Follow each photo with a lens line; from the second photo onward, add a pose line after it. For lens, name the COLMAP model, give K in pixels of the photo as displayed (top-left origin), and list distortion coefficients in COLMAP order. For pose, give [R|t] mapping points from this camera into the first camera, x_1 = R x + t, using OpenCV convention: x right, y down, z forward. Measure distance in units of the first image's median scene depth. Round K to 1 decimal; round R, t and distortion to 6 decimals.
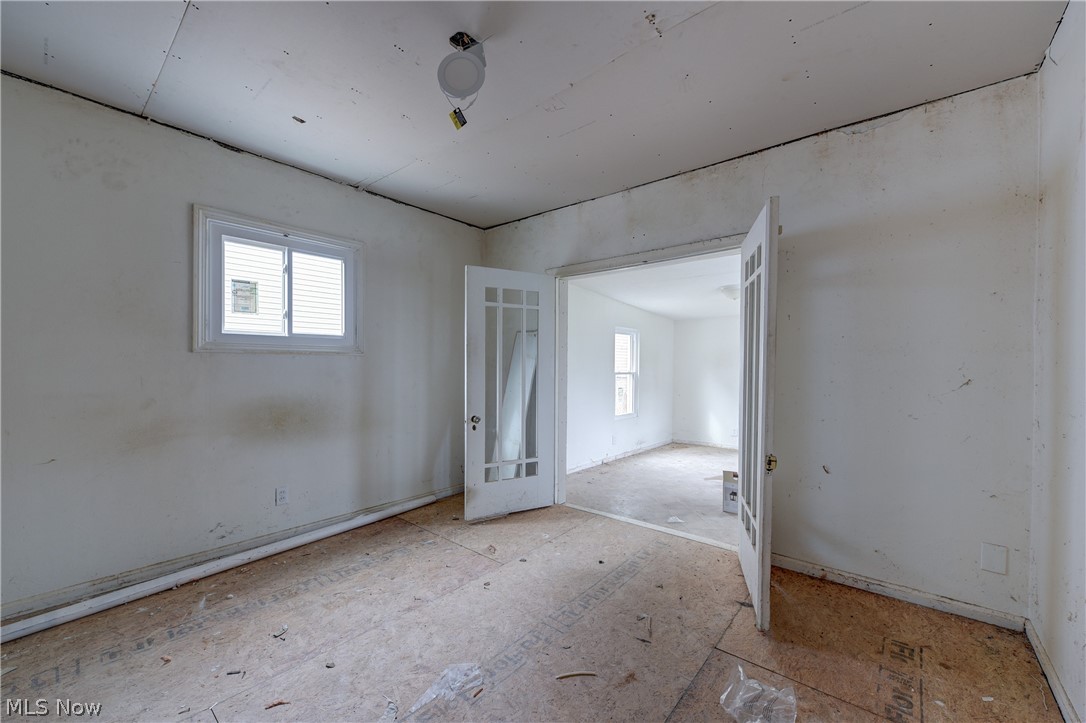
lens RADIAL K [[428.5, 0, 542.3], [0, 428.5, 365.9], [0, 0, 1]] dist [-0.001667, 0.000331]
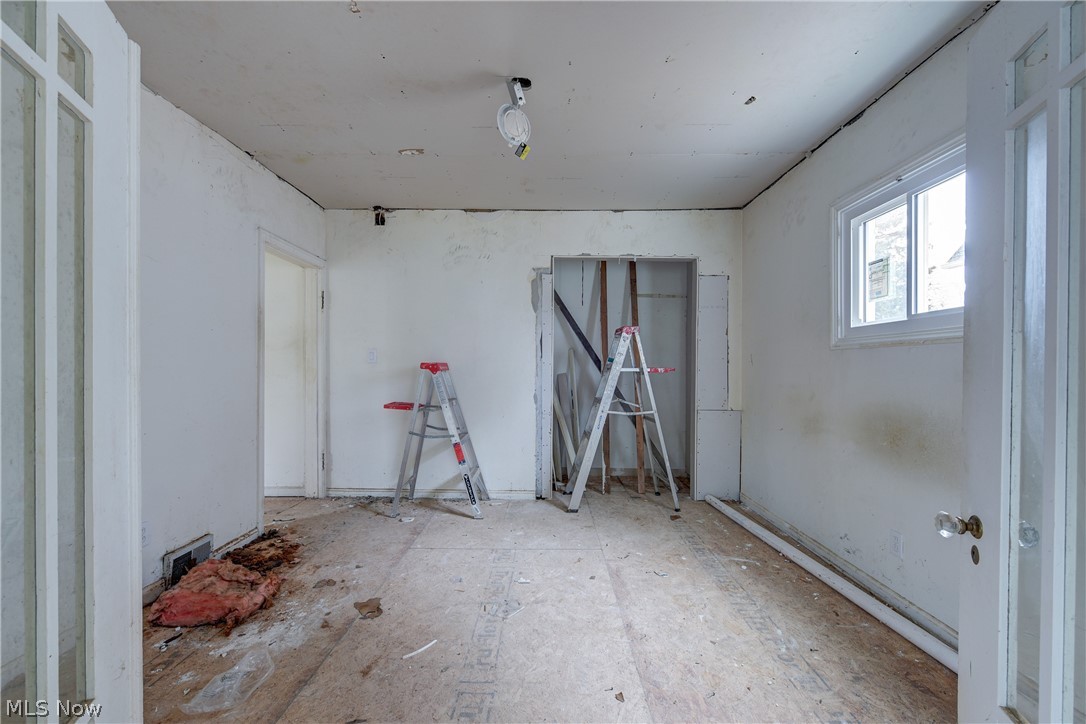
lens RADIAL K [[428.5, 0, 542.3], [0, 428.5, 366.4], [0, 0, 1]] dist [-0.001667, 0.000331]
pose [[-0.770211, -0.013673, -0.637643, 0.317840], [-0.014193, 0.999890, -0.004296, 0.018521], [0.637632, 0.005742, -0.770320, 1.203588]]
